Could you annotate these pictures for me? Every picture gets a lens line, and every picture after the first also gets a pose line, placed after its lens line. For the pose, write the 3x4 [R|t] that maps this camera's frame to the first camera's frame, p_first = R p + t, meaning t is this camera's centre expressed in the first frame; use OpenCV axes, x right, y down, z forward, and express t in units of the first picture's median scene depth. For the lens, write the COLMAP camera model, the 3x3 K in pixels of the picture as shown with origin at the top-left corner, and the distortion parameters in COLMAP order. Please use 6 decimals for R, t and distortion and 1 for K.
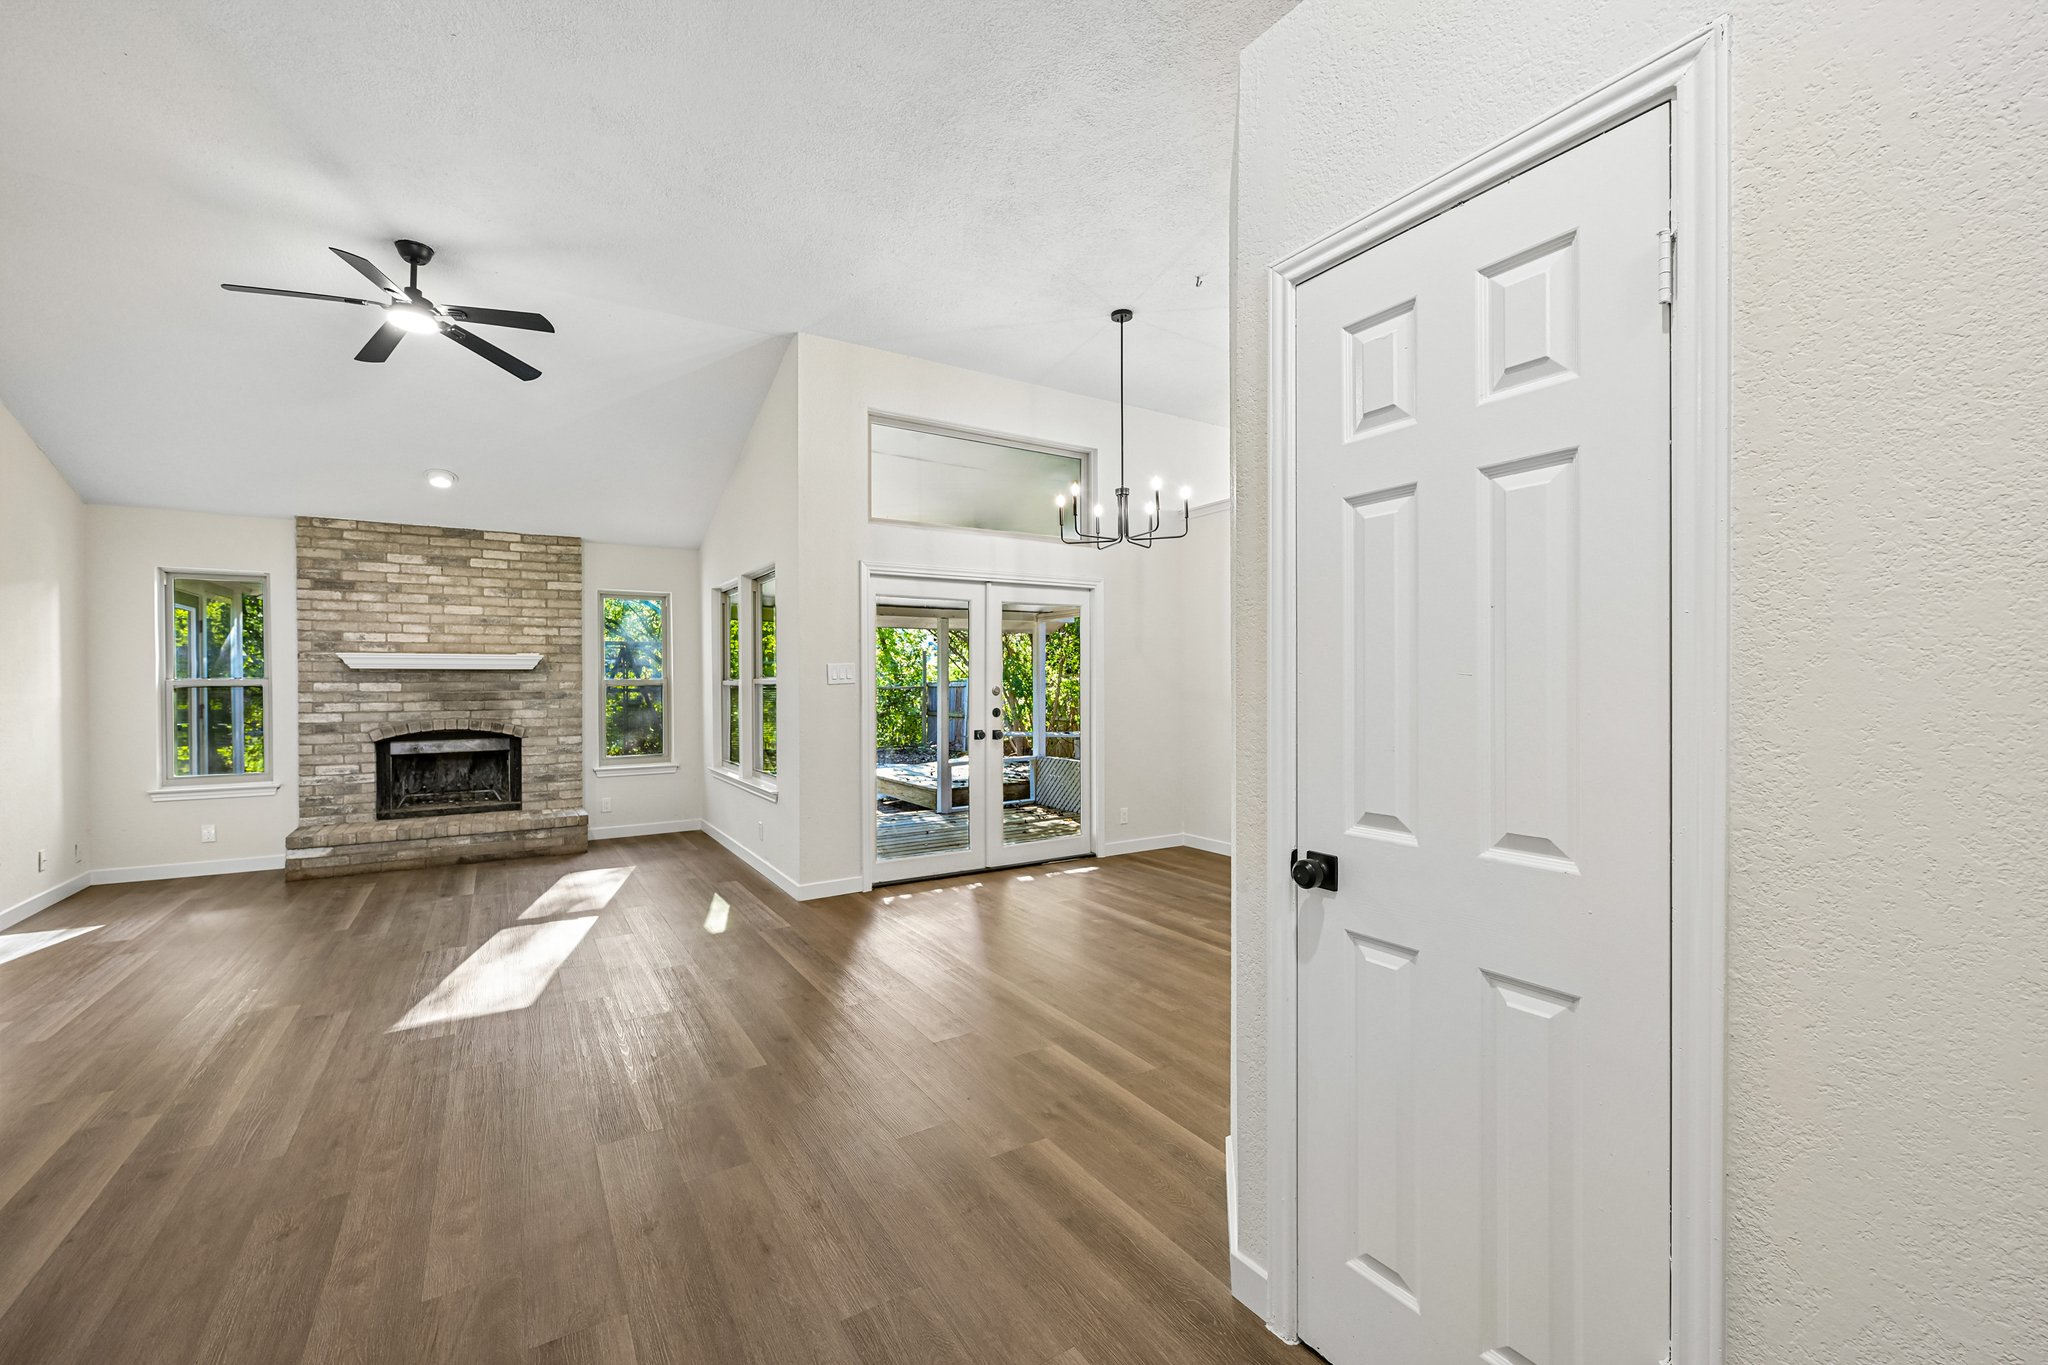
lens RADIAL K [[834.3, 0, 1021.9], [0, 834.3, 687.2], [0, 0, 1]] dist [-0.000249, -0.000108]
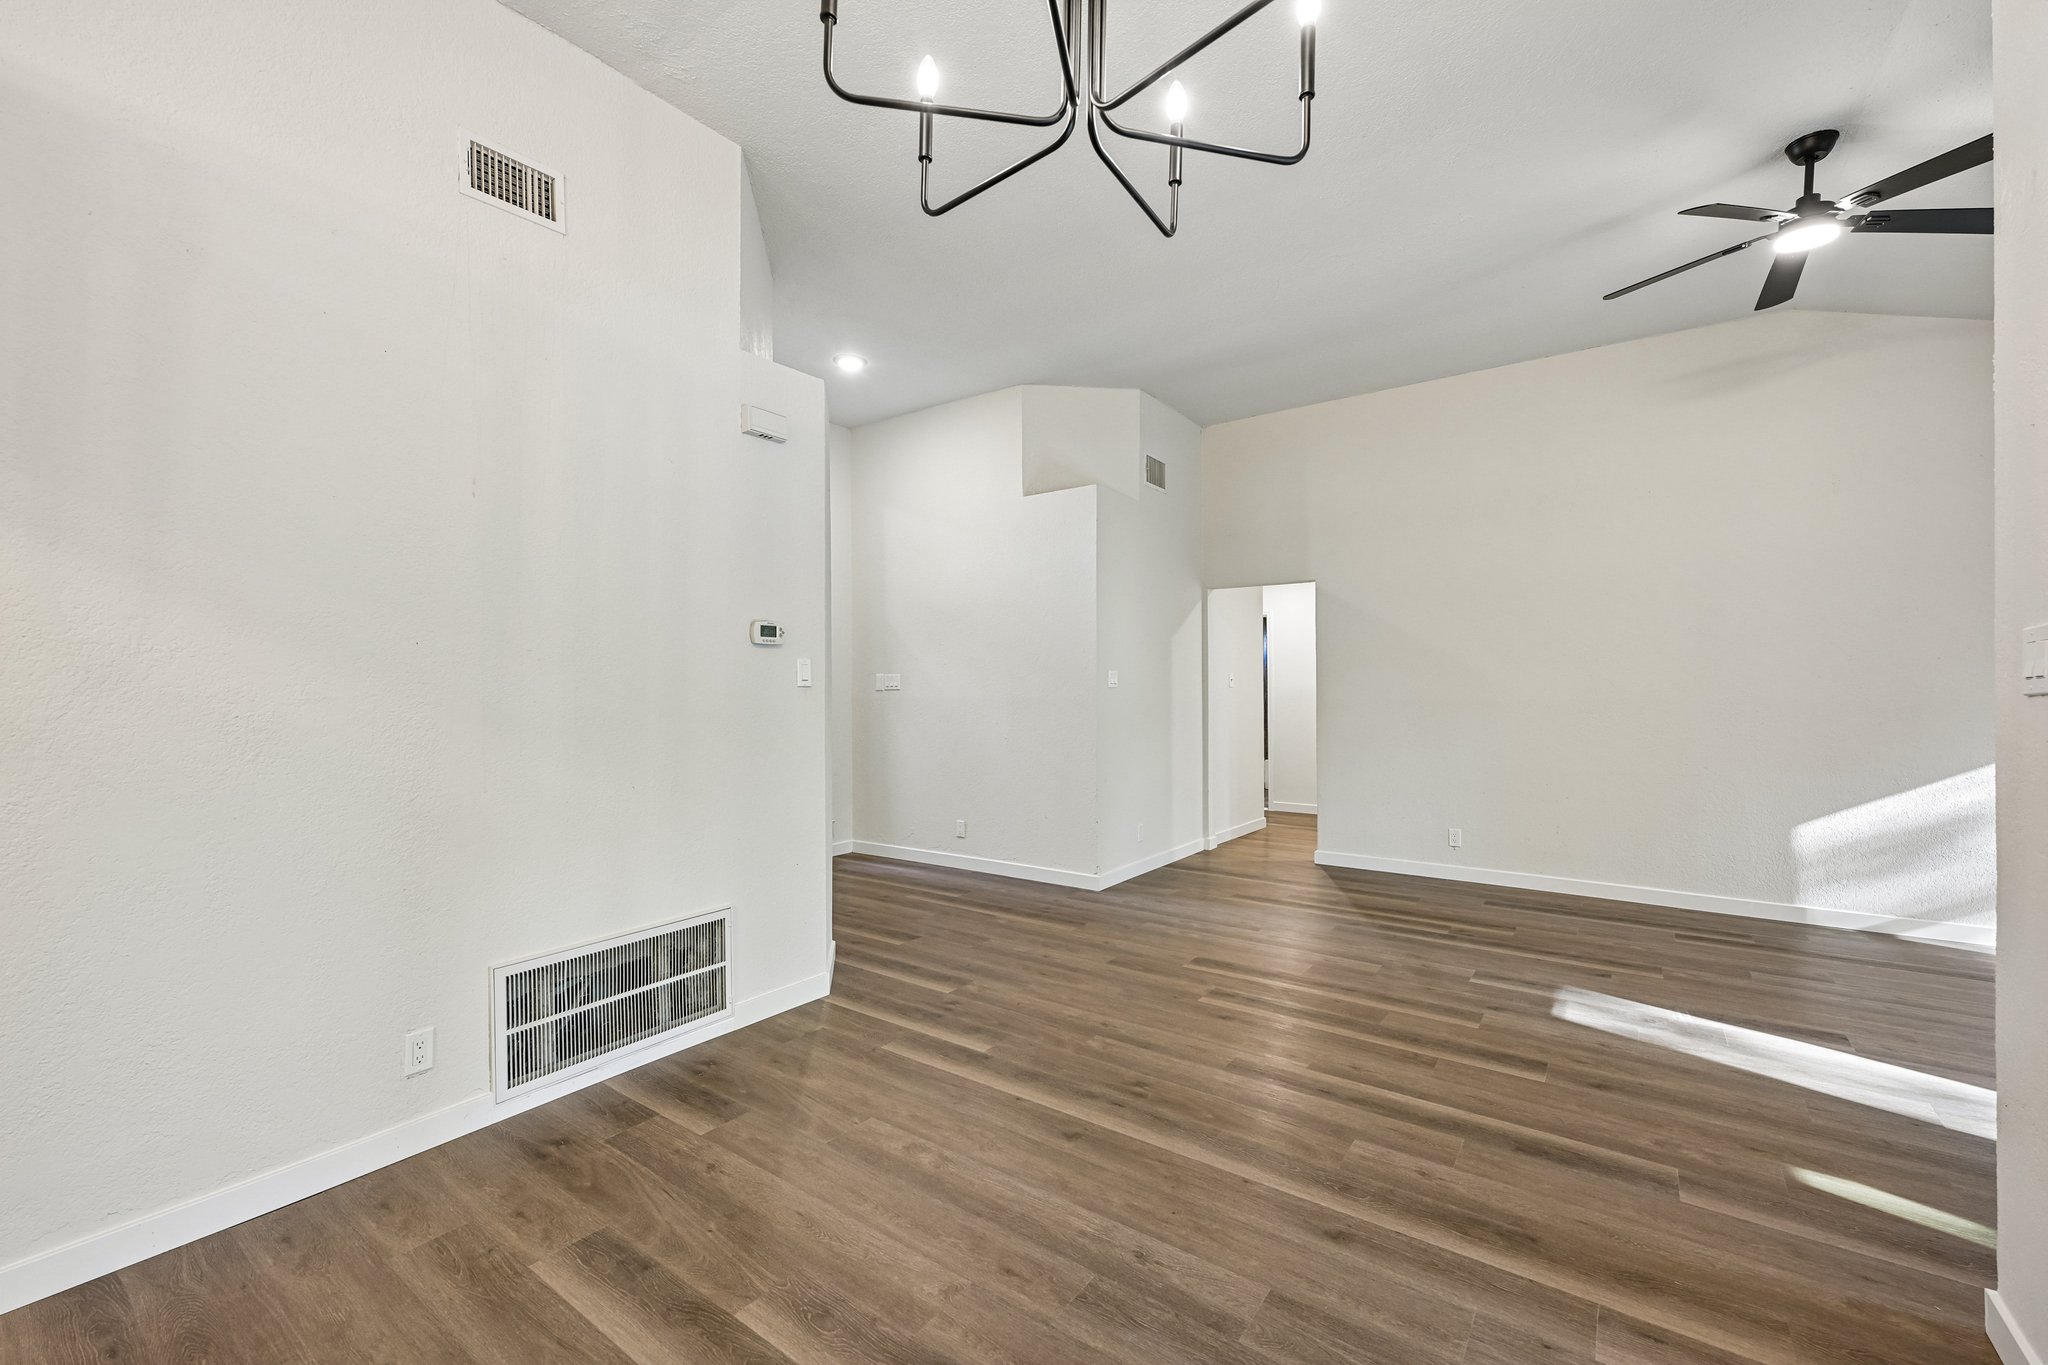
lens RADIAL K [[834.3, 0, 1021.9], [0, 834.3, 687.2], [0, 0, 1]] dist [-0.000249, -0.000108]
pose [[-0.927549, 0.005789, -0.373656, 0.215326], [0.001484, 0.999929, 0.011809, -0.011513], [0.373698, 0.010399, -0.927492, 1.133868]]
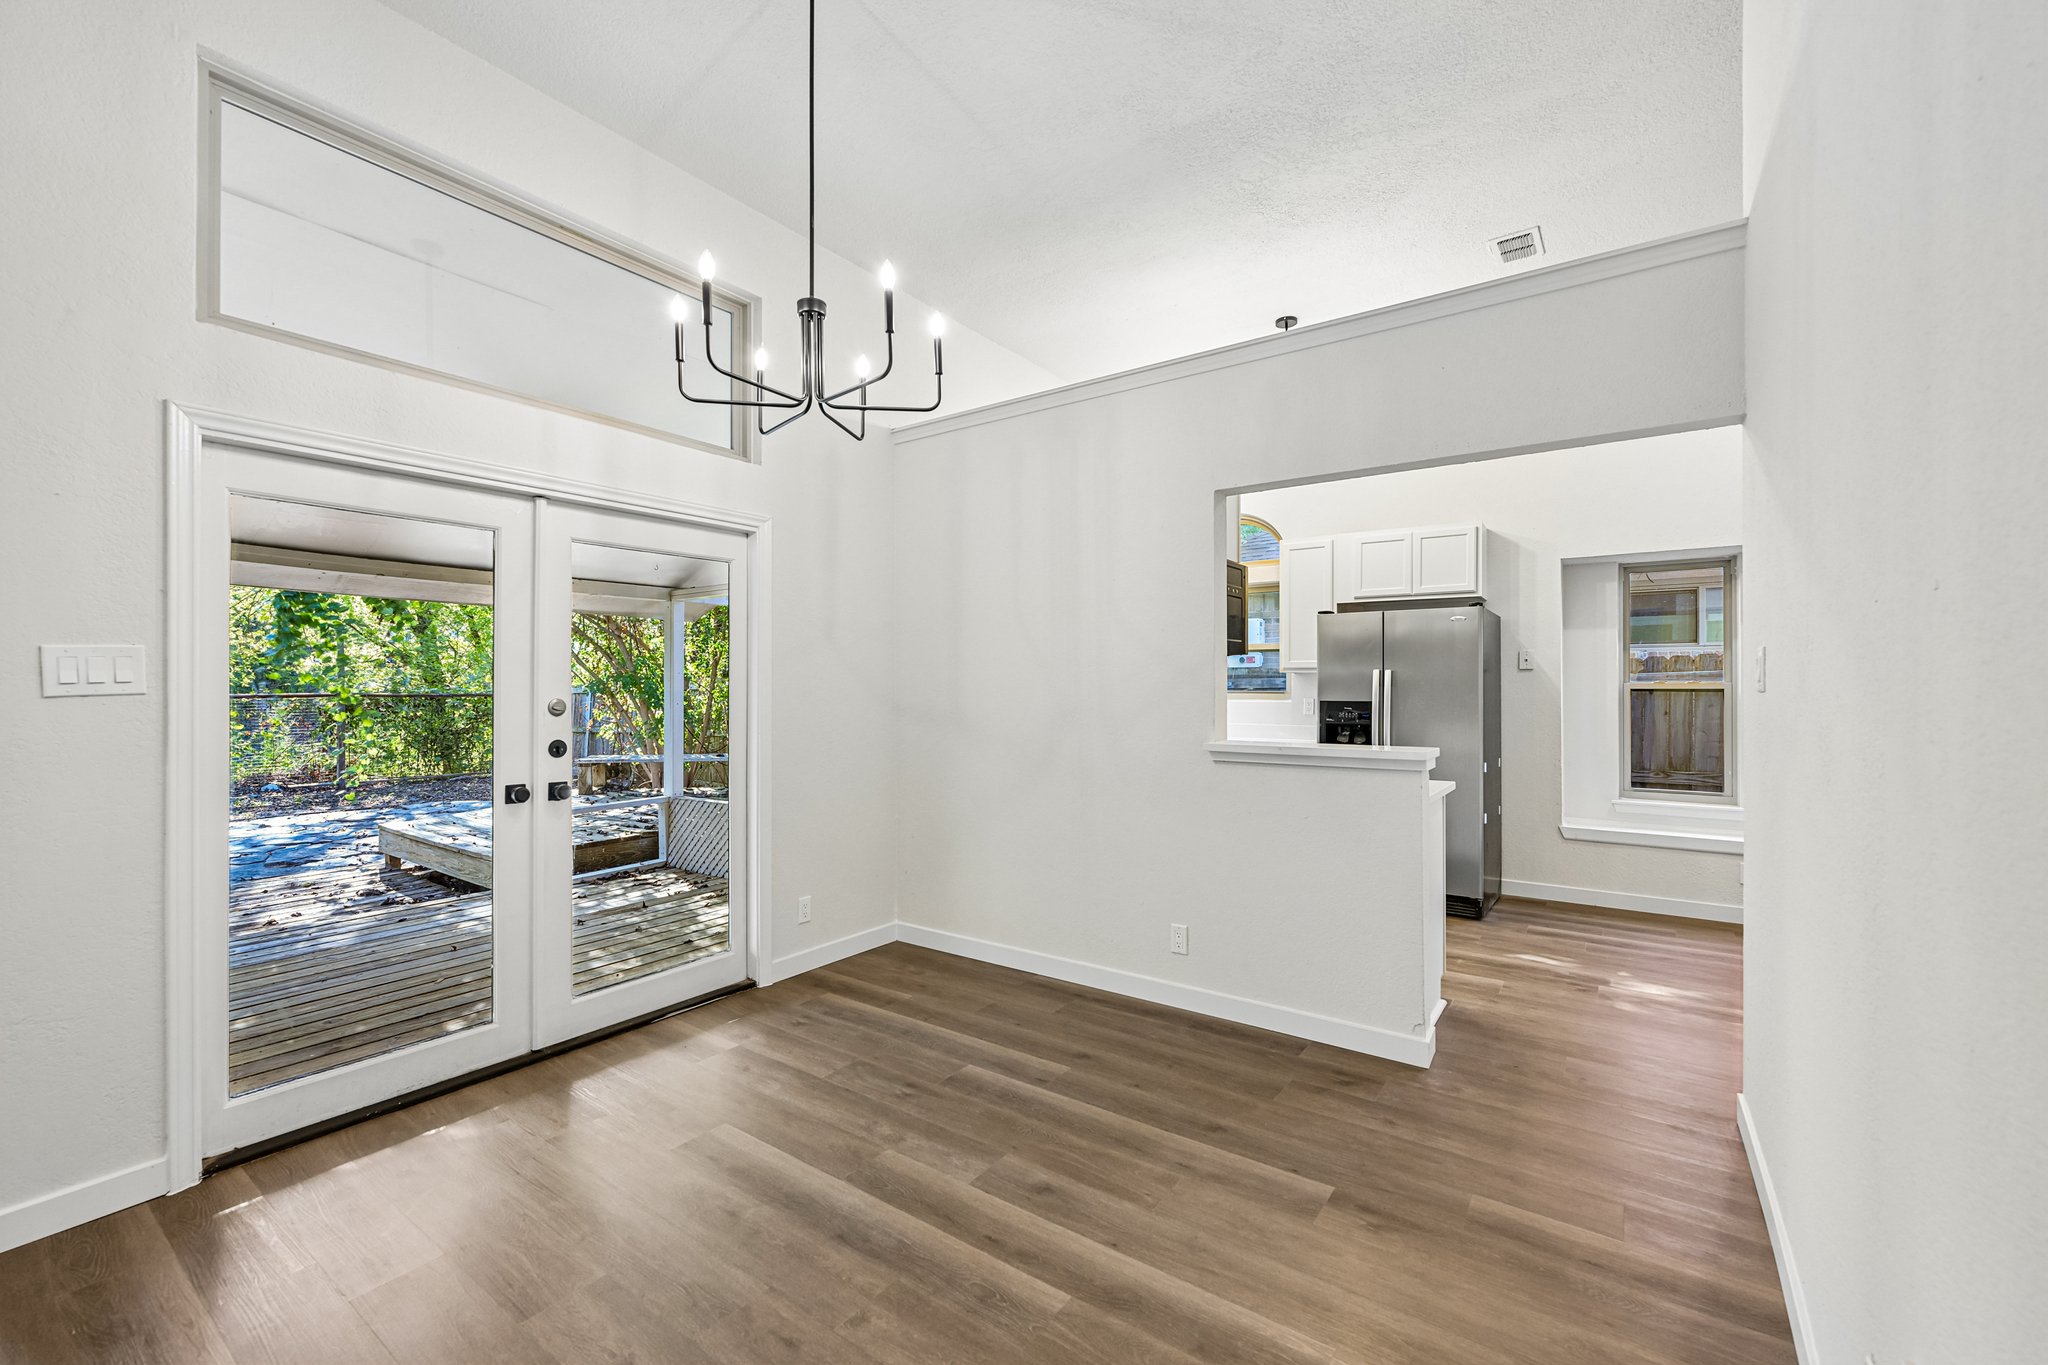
lens RADIAL K [[834.3, 0, 1021.9], [0, 834.3, 687.2], [0, 0, 1]] dist [-0.000249, -0.000108]
pose [[0.924739, 0.004352, 0.380577, 0.044820], [-0.002050, 0.999977, -0.006455, -0.006113], [-0.380596, 0.005189, 0.924727, 0.459972]]
